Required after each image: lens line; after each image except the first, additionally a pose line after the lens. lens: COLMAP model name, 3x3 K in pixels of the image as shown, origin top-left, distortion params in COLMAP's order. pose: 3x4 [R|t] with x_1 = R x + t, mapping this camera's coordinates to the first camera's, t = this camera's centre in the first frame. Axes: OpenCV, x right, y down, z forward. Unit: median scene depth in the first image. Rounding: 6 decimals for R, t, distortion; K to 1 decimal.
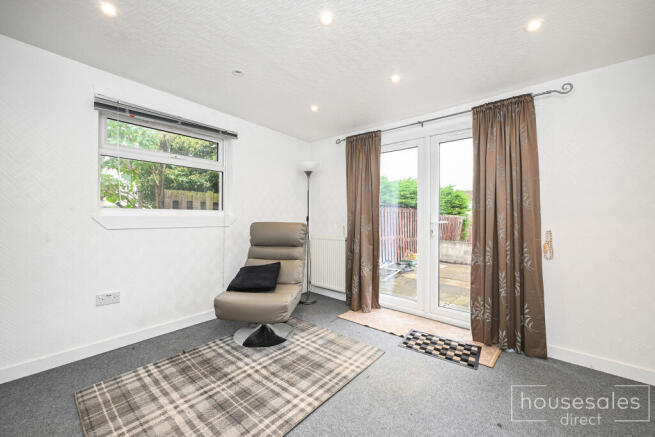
lens RADIAL K [[265.5, 0, 325.1], [0, 265.5, 214.8], [0, 0, 1]] dist [0.004125, 0.000388]
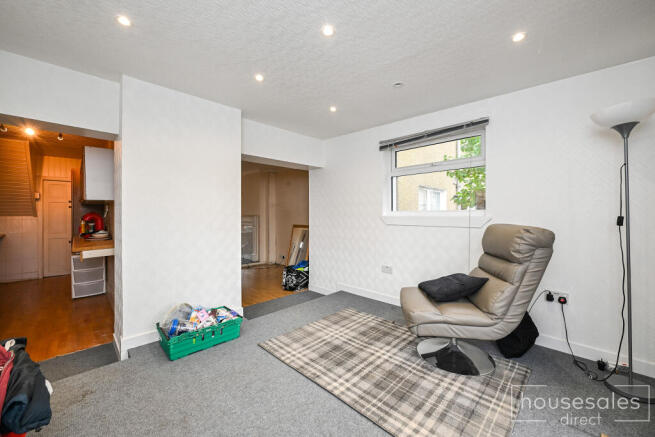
lens RADIAL K [[265.5, 0, 325.1], [0, 265.5, 217.9], [0, 0, 1]] dist [0.004125, 0.000388]
pose [[-0.103520, 0.001908, -0.994626, 0.850407], [0.005429, 0.999984, 0.001353, 0.008757], [0.994613, -0.005260, -0.103529, 0.884178]]
